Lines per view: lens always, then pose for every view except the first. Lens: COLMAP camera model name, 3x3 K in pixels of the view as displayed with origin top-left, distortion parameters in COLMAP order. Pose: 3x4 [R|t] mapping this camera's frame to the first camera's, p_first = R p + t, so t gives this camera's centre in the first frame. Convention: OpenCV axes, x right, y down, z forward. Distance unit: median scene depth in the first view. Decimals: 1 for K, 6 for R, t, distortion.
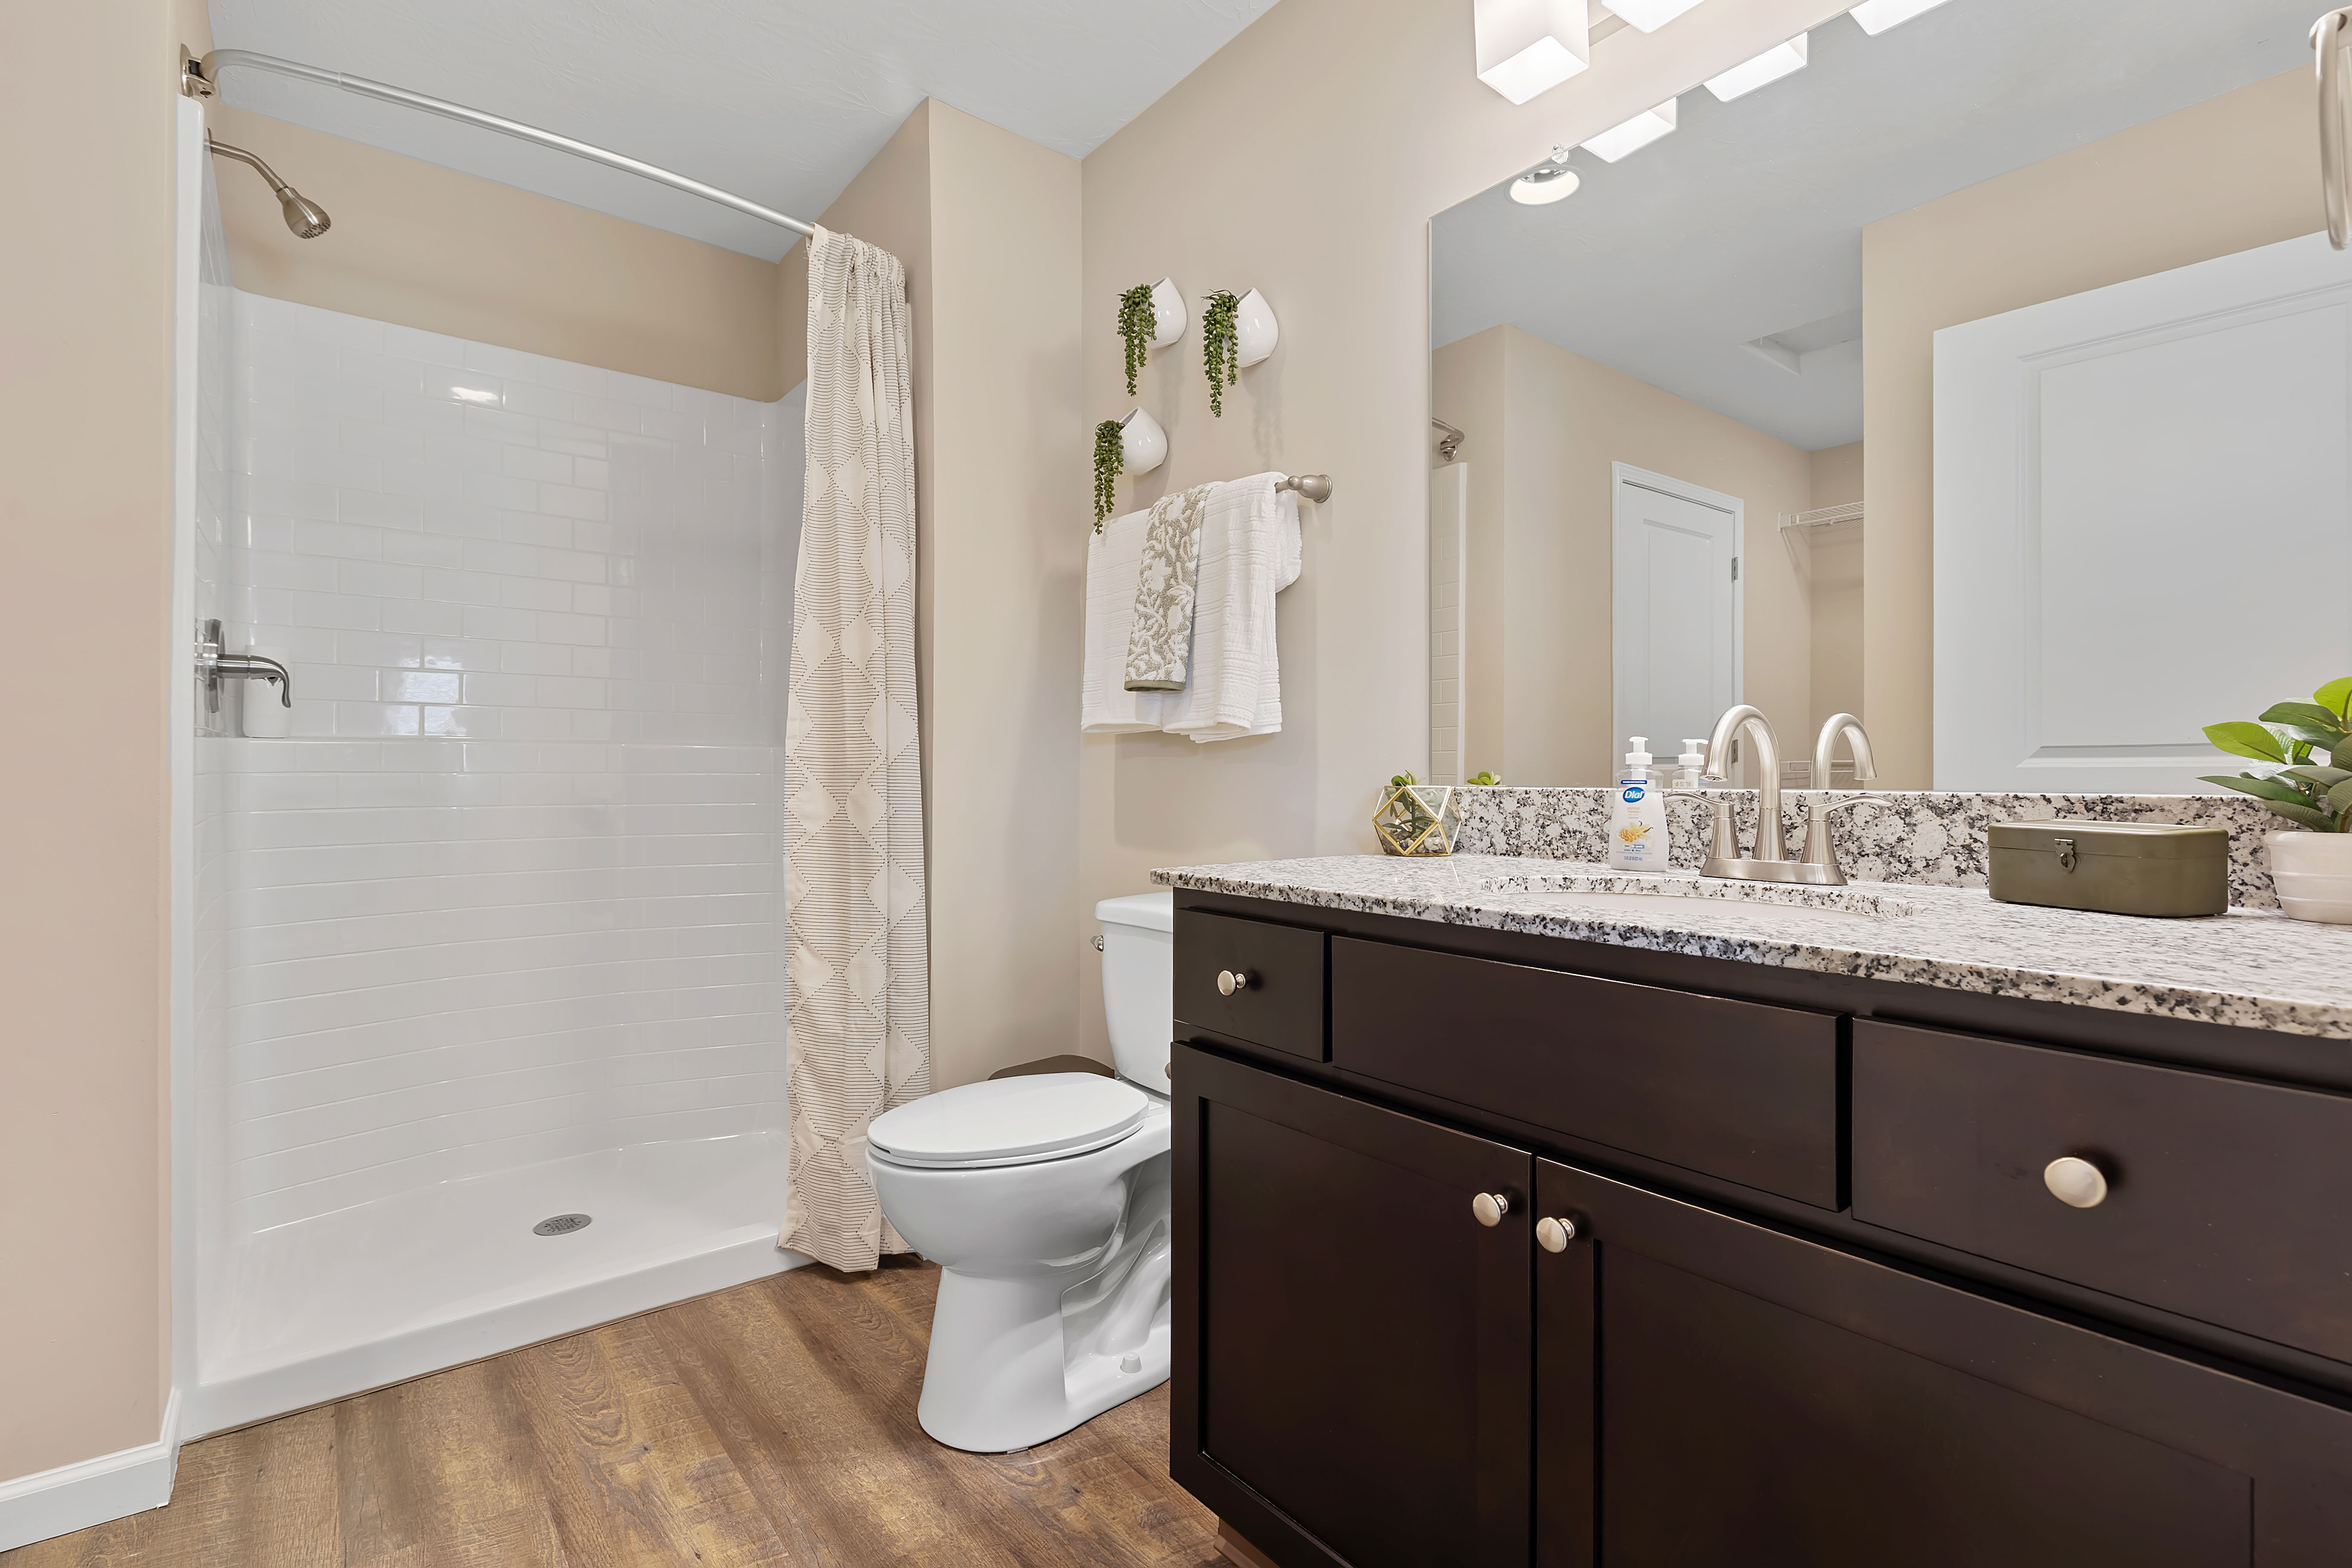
lens RADIAL K [[1048.9, 0, 1175.9], [0, 1048.9, 775.7], [0, 0, 1]] dist [0.008475, -0.001806]
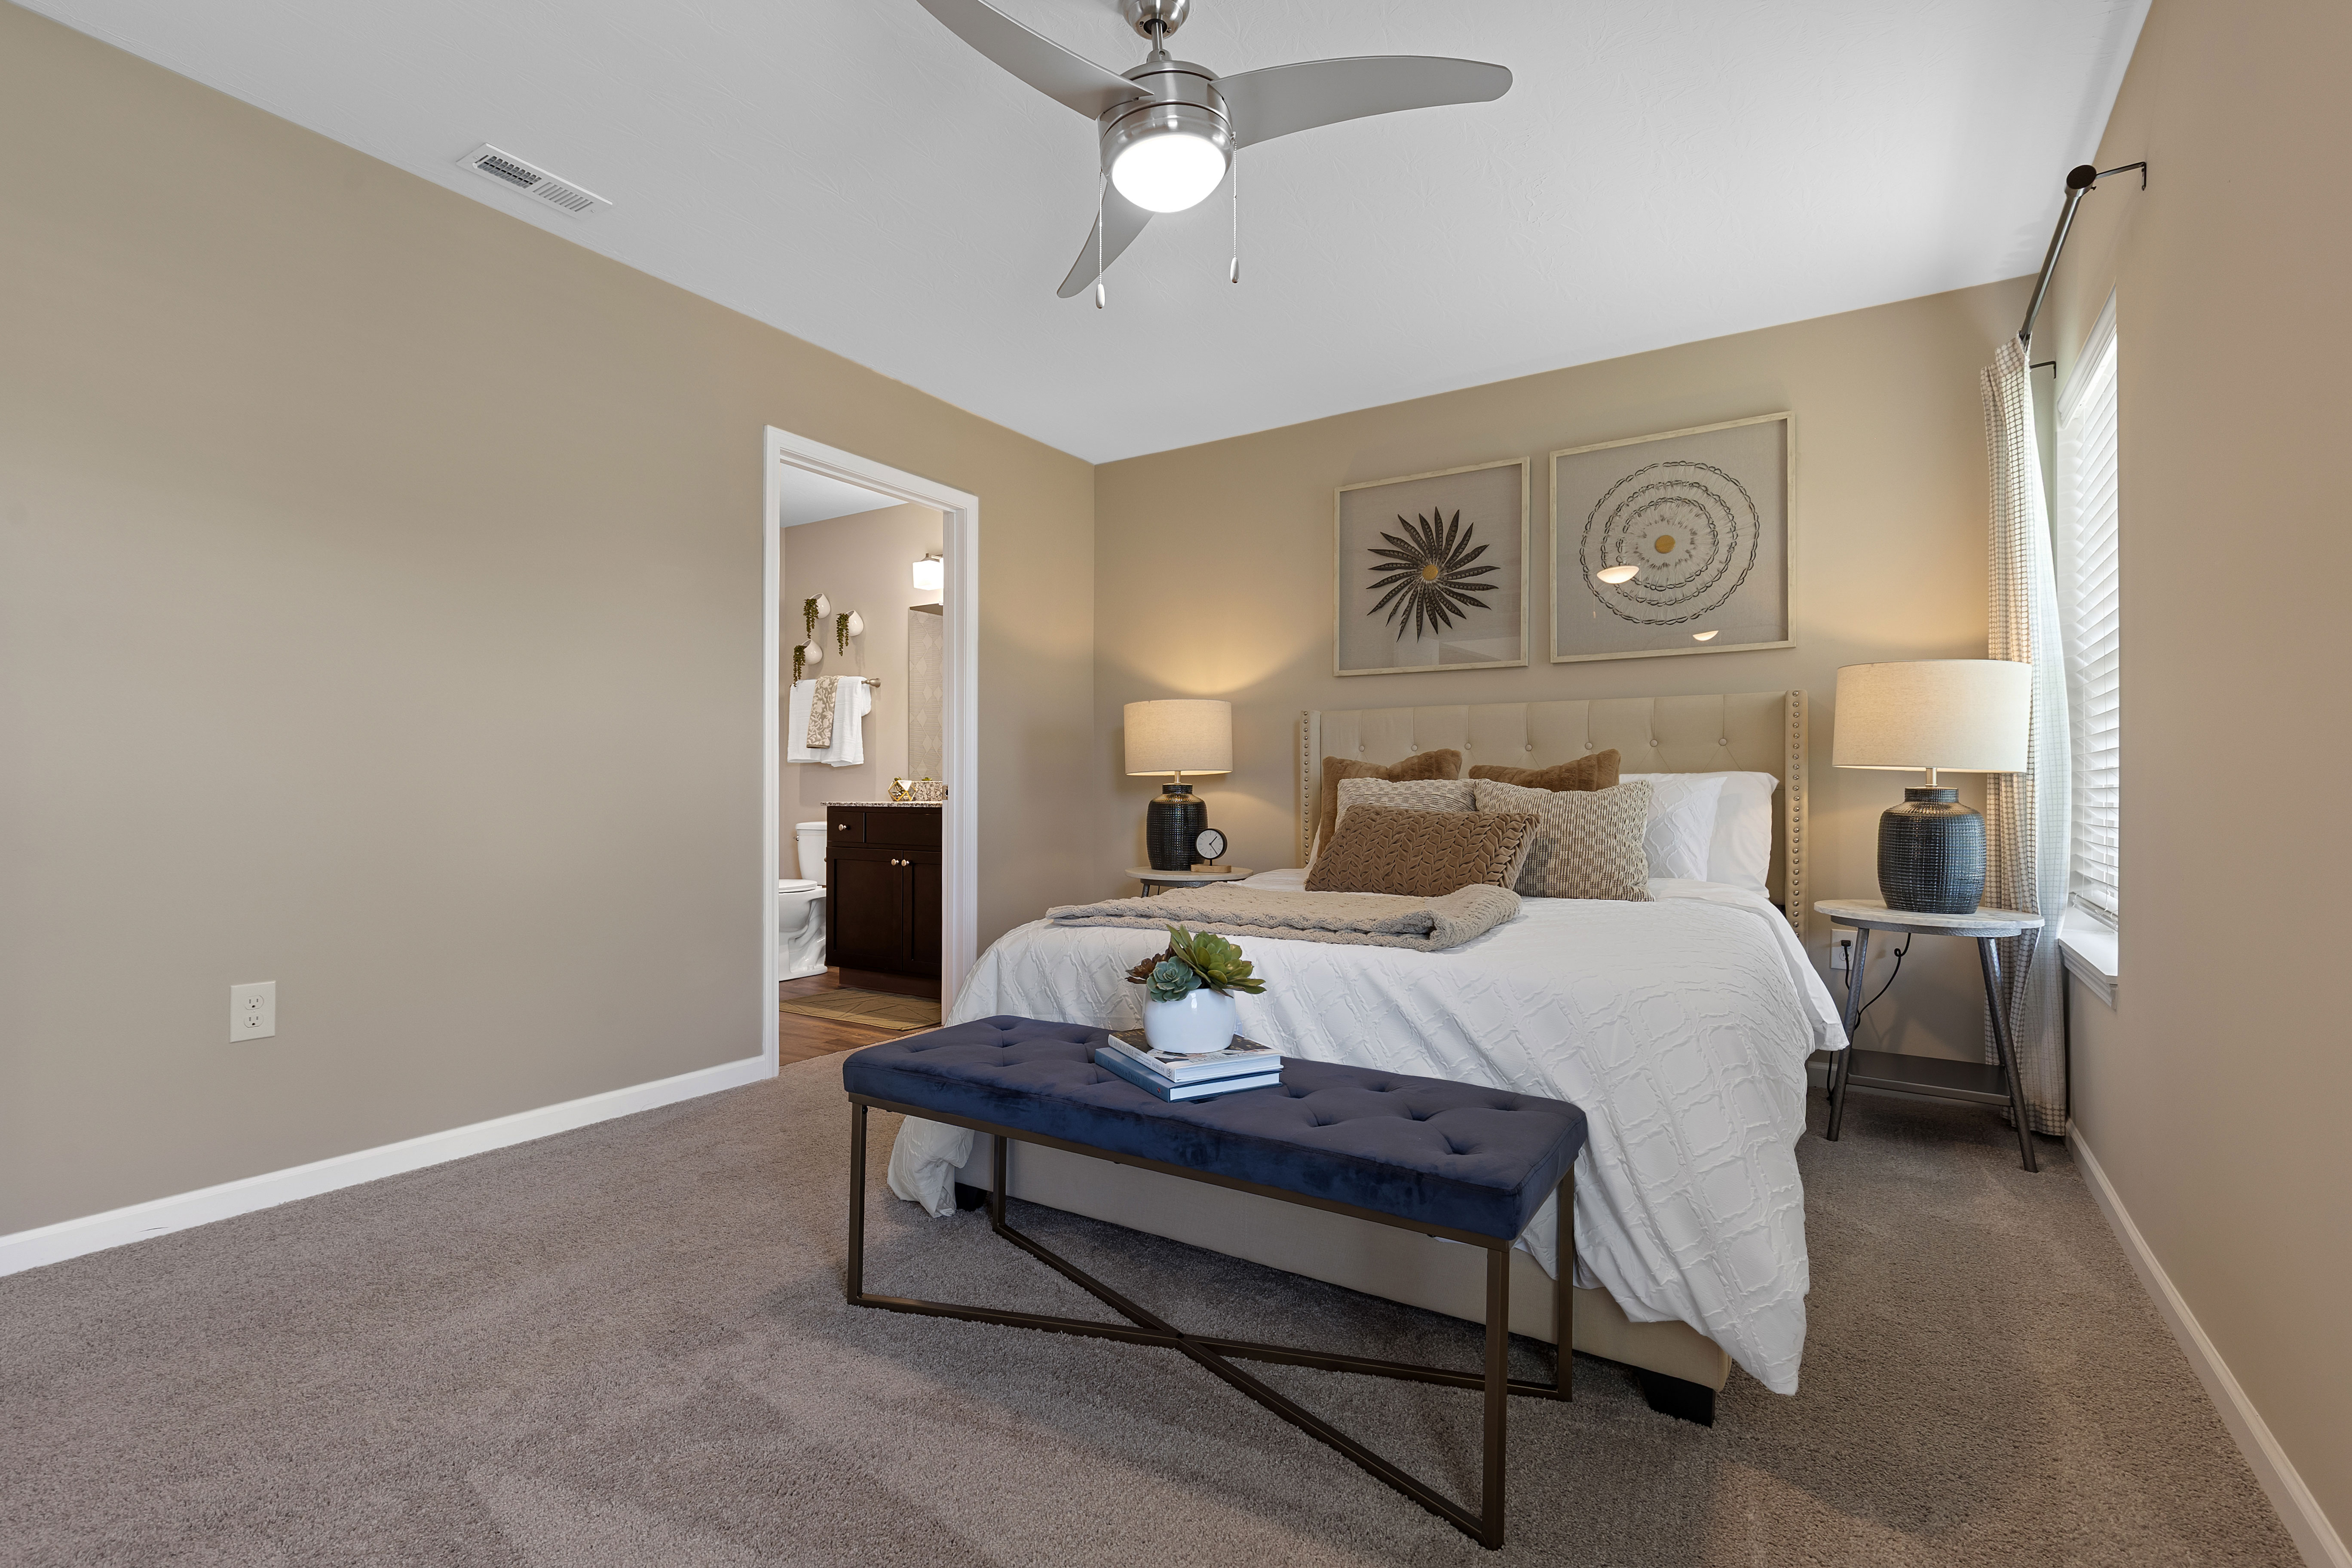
lens RADIAL K [[1048.9, 0, 1170.4], [0, 1048.9, 787.3], [0, 0, 1]] dist [0.008475, -0.001806]
pose [[0.946766, 0.002525, 0.321912, -0.032084], [-0.000009, 0.999969, -0.007819, 0.045607], [-0.321922, 0.007400, 0.946737, -1.977780]]
